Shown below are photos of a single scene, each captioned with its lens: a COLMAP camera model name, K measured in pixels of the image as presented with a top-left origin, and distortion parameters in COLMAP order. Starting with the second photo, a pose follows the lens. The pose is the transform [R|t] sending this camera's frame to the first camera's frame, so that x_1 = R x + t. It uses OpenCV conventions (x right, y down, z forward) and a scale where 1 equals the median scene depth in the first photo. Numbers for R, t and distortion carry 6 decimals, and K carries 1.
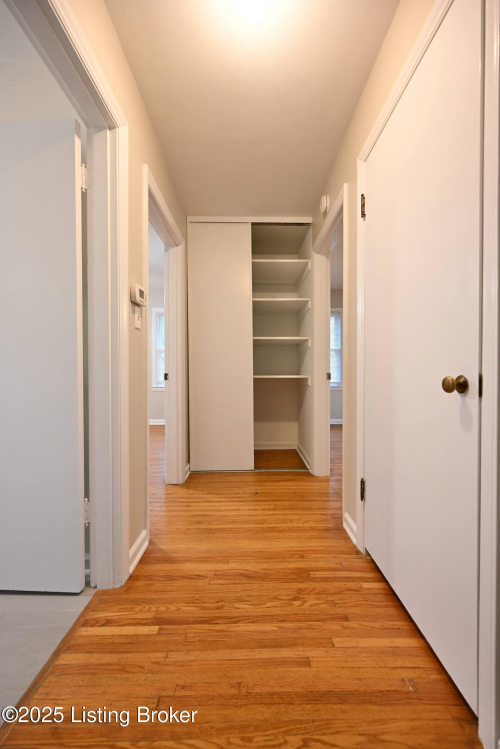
lens RADIAL K [[292.3, 0, 250.6], [0, 292.3, 379.1], [0, 0, 1]] dist [-0.001623, 0.000402]
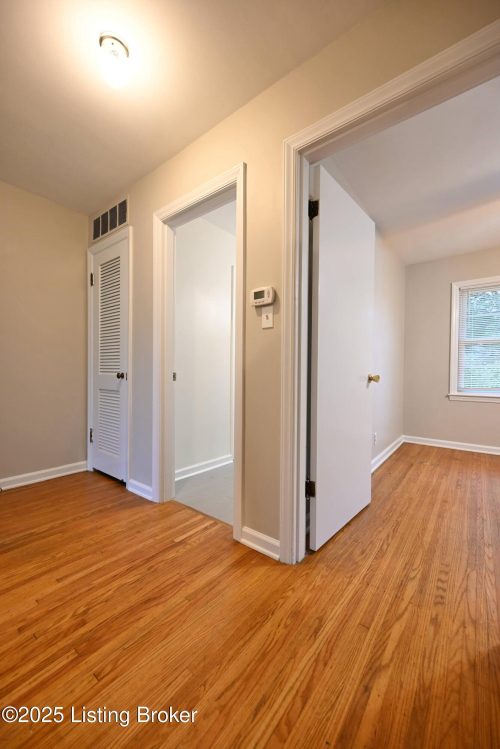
lens RADIAL K [[292.3, 0, 248.9], [0, 292.3, 375.9], [0, 0, 1]] dist [-0.001623, 0.000402]
pose [[-0.621301, 0.008289, -0.783528, 0.526645], [-0.027233, 0.999112, 0.032164, -0.044863], [0.783099, 0.041321, -0.620523, 1.866707]]
